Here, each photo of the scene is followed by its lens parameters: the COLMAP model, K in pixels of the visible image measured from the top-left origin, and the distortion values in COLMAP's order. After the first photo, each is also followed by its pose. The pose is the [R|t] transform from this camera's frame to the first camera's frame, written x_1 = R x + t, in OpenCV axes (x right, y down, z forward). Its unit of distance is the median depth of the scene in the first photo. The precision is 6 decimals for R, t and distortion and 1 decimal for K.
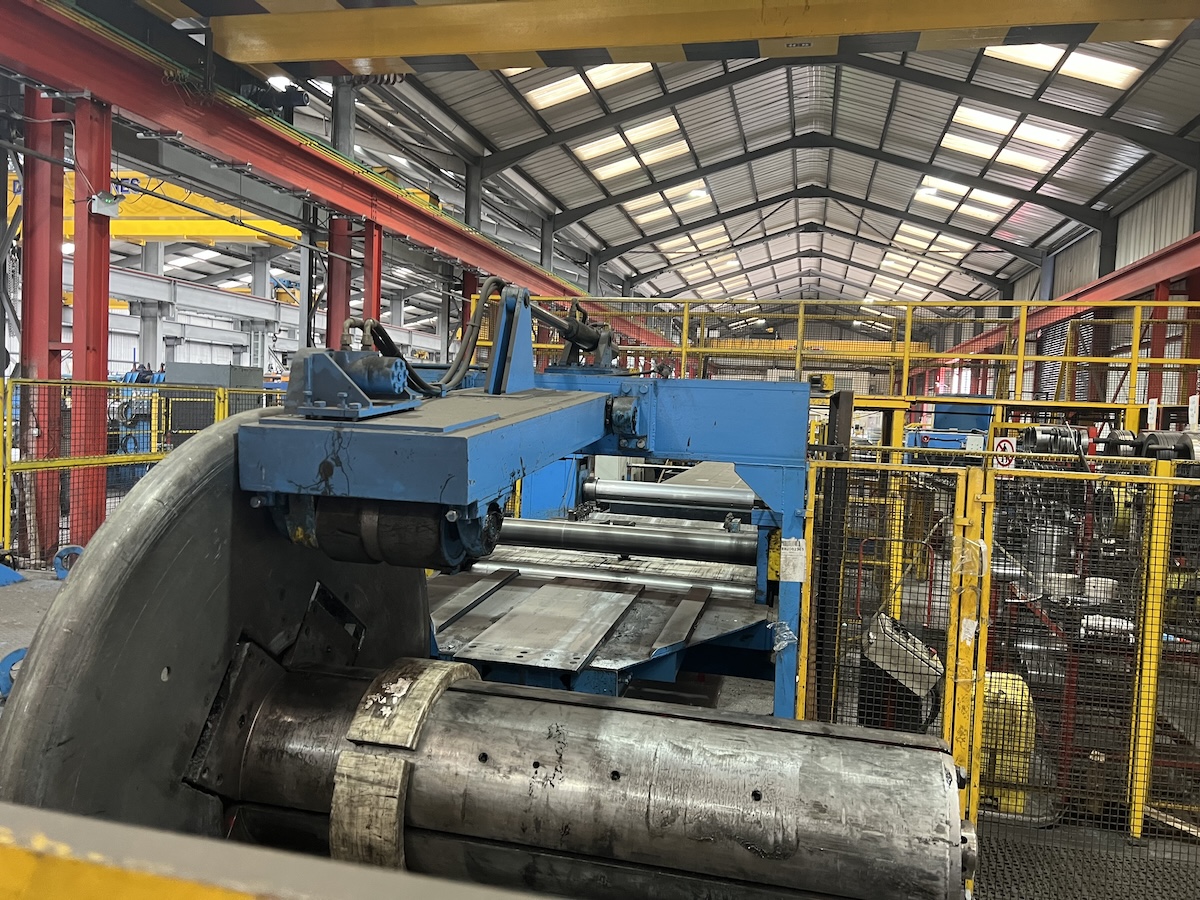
lens RADIAL K [[915.3, 0, 595.4], [0, 915.3, 447.2], [0, 0, 1]] dist [0.010188, -0.001610]
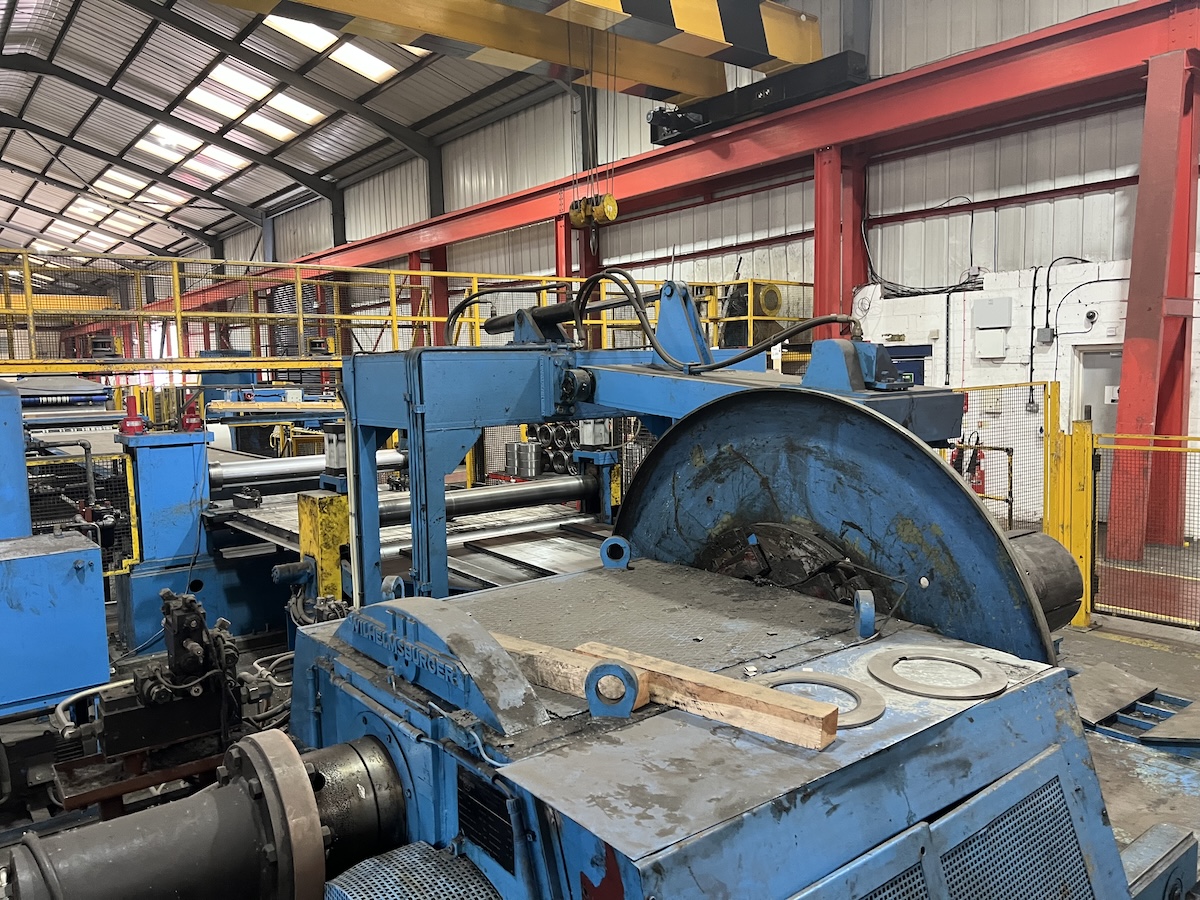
lens RADIAL K [[900.8, 0, 600.0], [0, 900.8, 450.0], [0, 0, 1]] dist [0.064196, -0.078605]
pose [[0.625229, -0.124327, 0.770475, -0.125818], [0.081716, 0.992232, 0.093800, -0.008162], [-0.776152, 0.004313, 0.630531, 0.036501]]
